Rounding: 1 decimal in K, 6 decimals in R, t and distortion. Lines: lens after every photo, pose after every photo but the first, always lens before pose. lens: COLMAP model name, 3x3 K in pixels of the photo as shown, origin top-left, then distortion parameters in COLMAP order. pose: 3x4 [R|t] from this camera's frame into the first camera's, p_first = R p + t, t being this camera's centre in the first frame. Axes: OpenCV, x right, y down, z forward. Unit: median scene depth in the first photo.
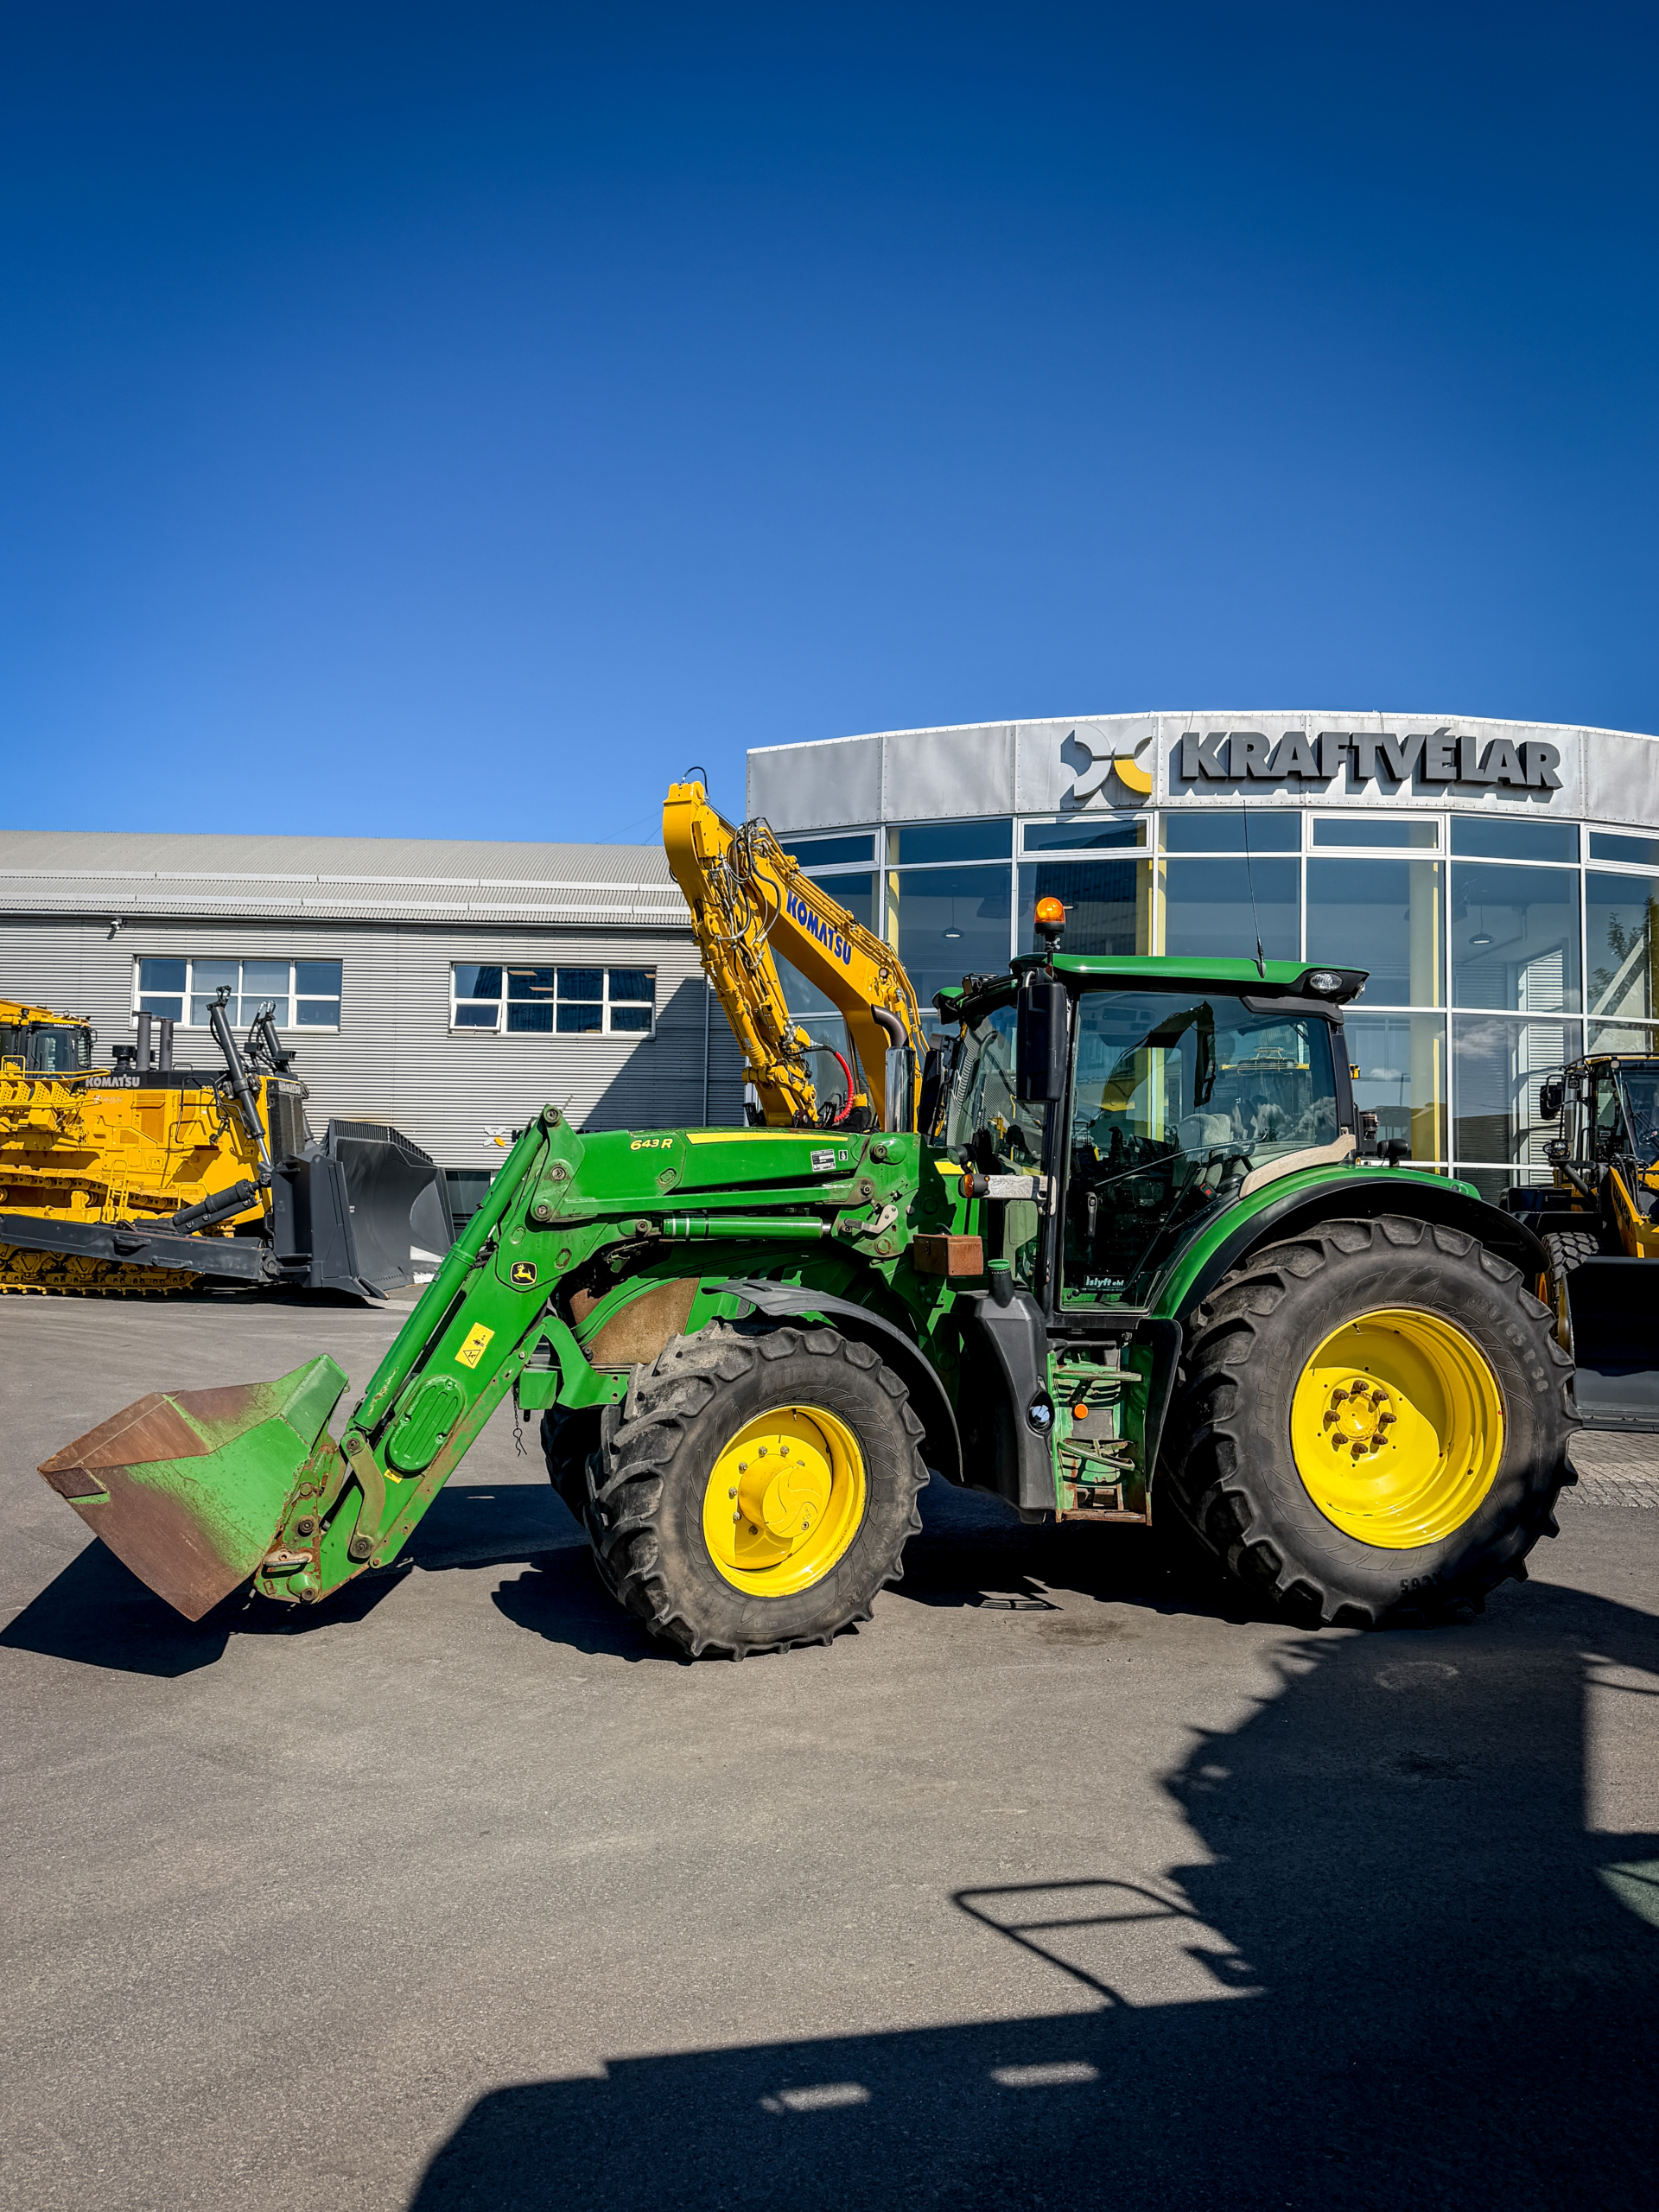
lens RADIAL K [[1545.0, 0, 829.5], [0, 1545.0, 1106.0], [0, 0, 1]] dist [-0.001164, -0.000592]
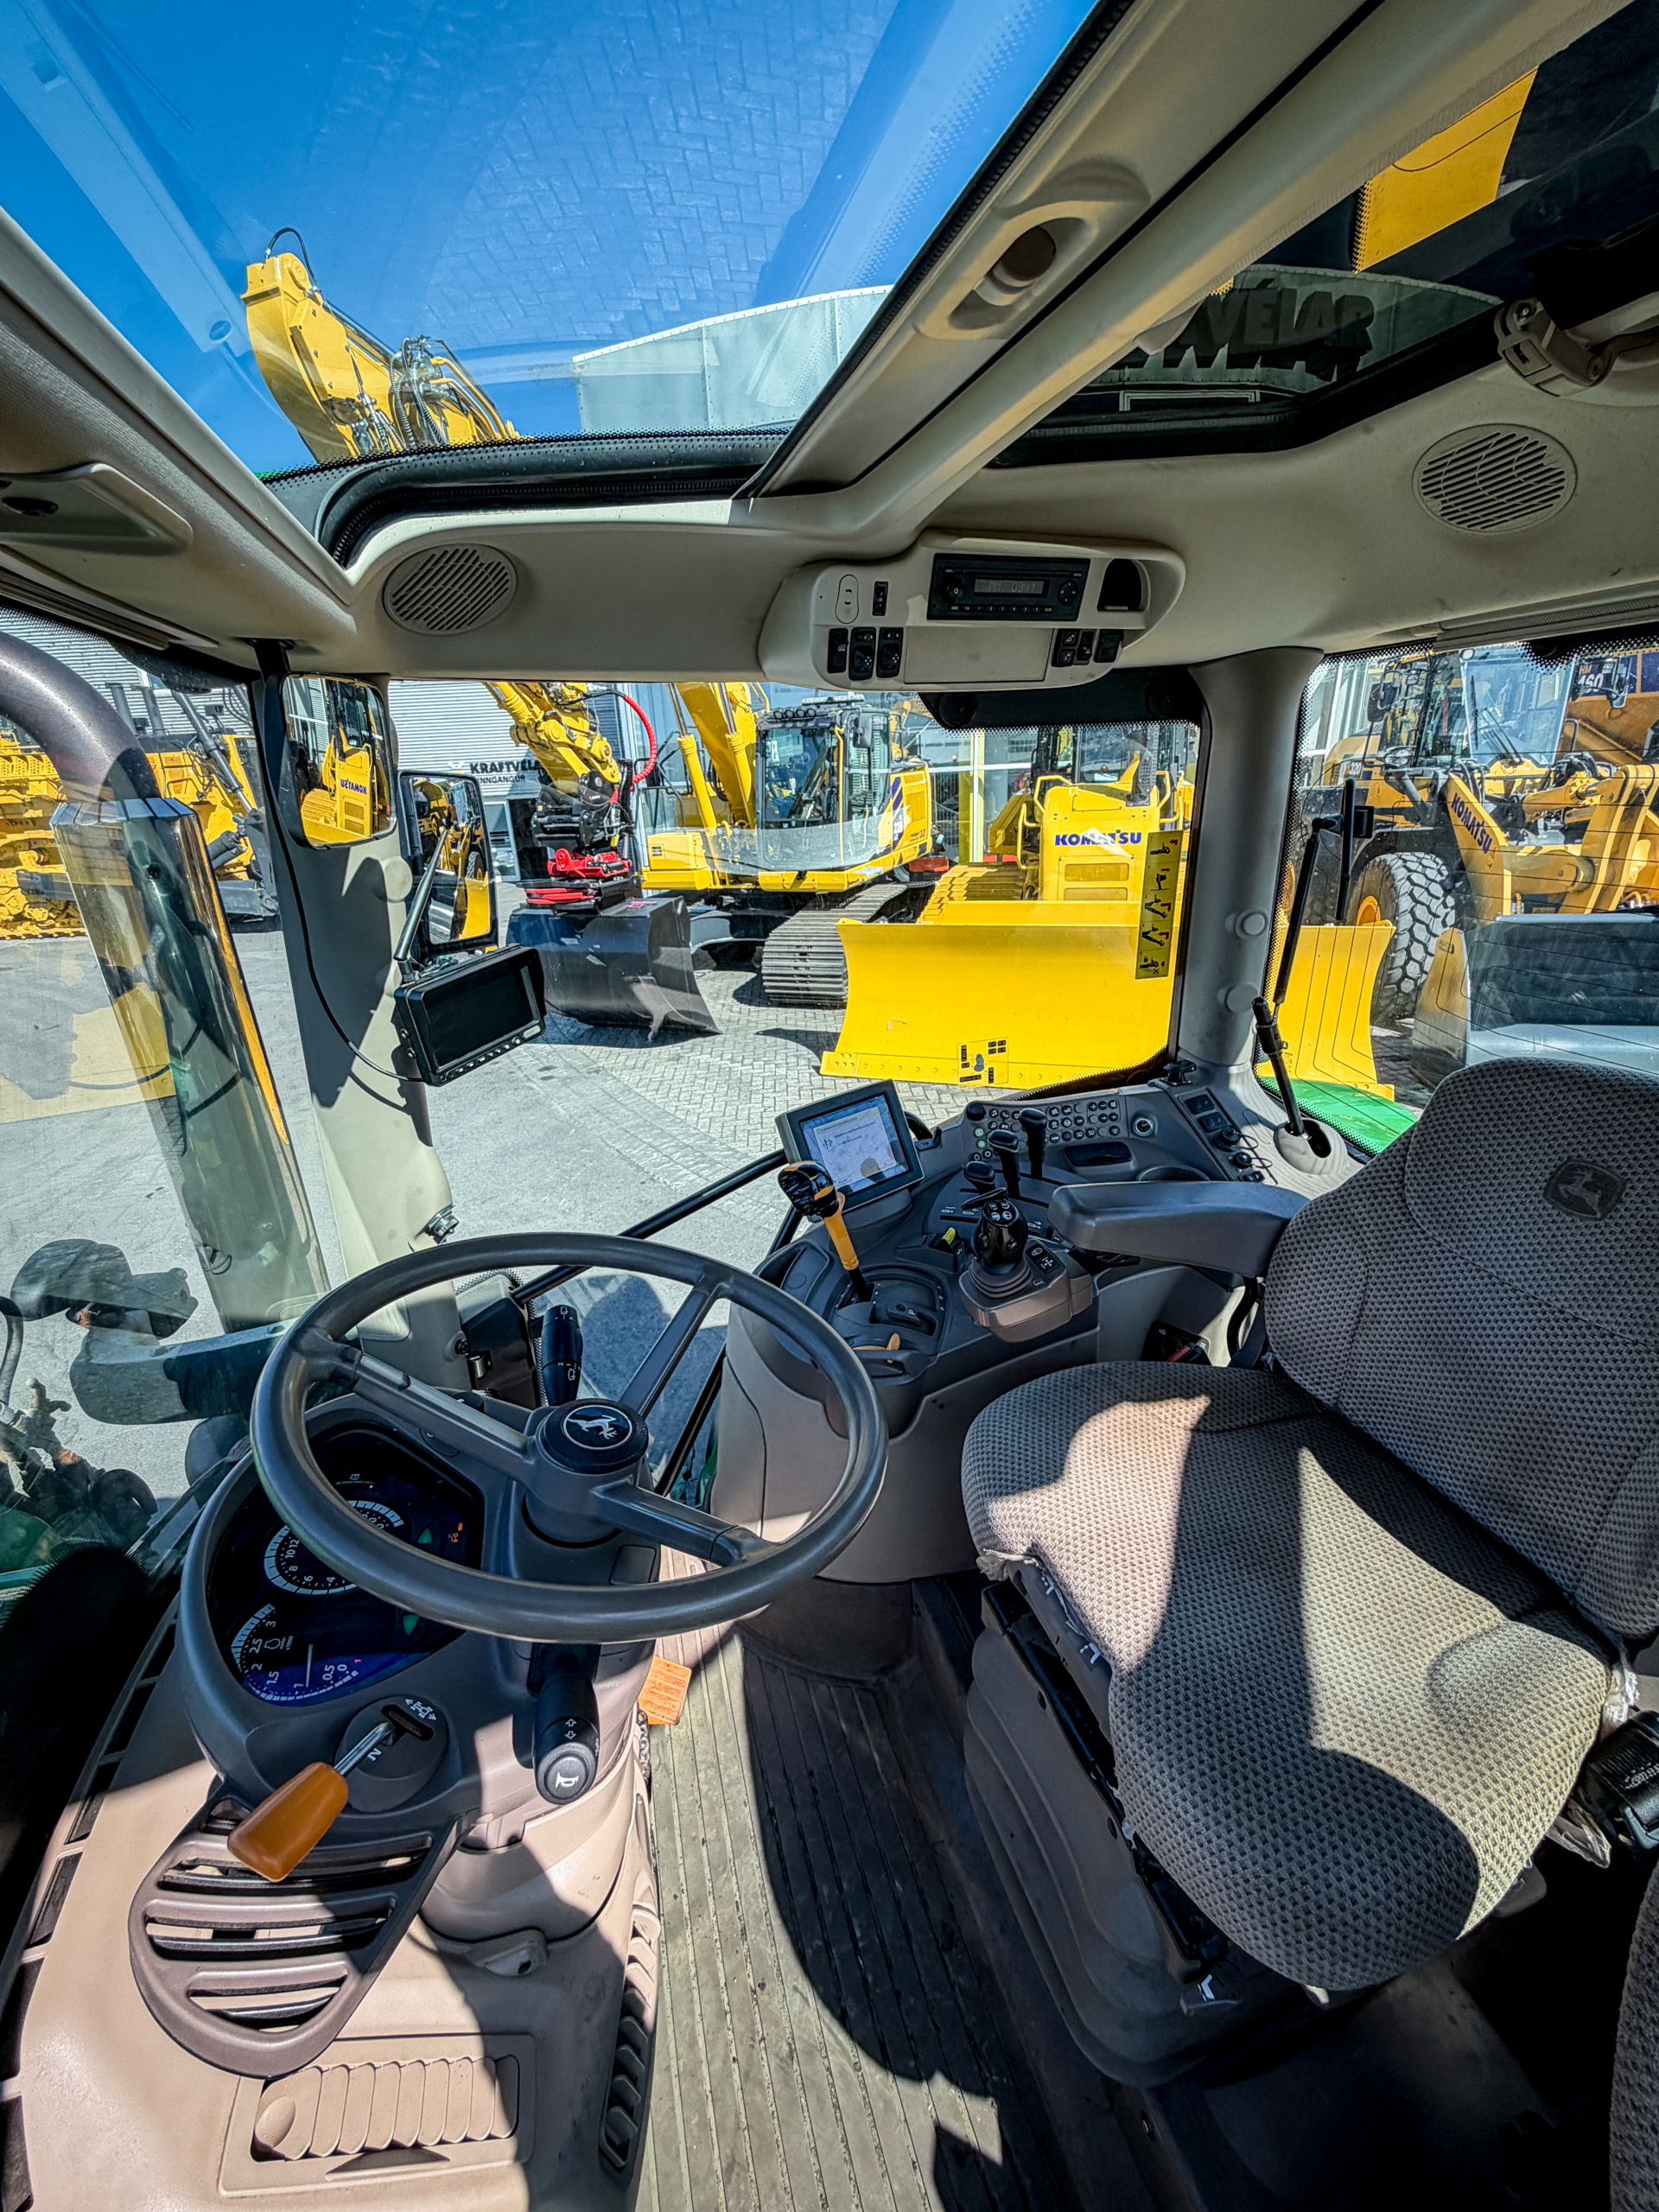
lens RADIAL K [[882.0, 0, 829.5], [0, 882.0, 1106.0], [0, 0, 1]] dist [-0.004511, -0.000006]
pose [[0.995377, -0.086434, 0.041881, 0.052821], [0.061433, 0.908134, 0.414149, -0.015916], [-0.073830, -0.409662, 0.909245, 0.298015]]
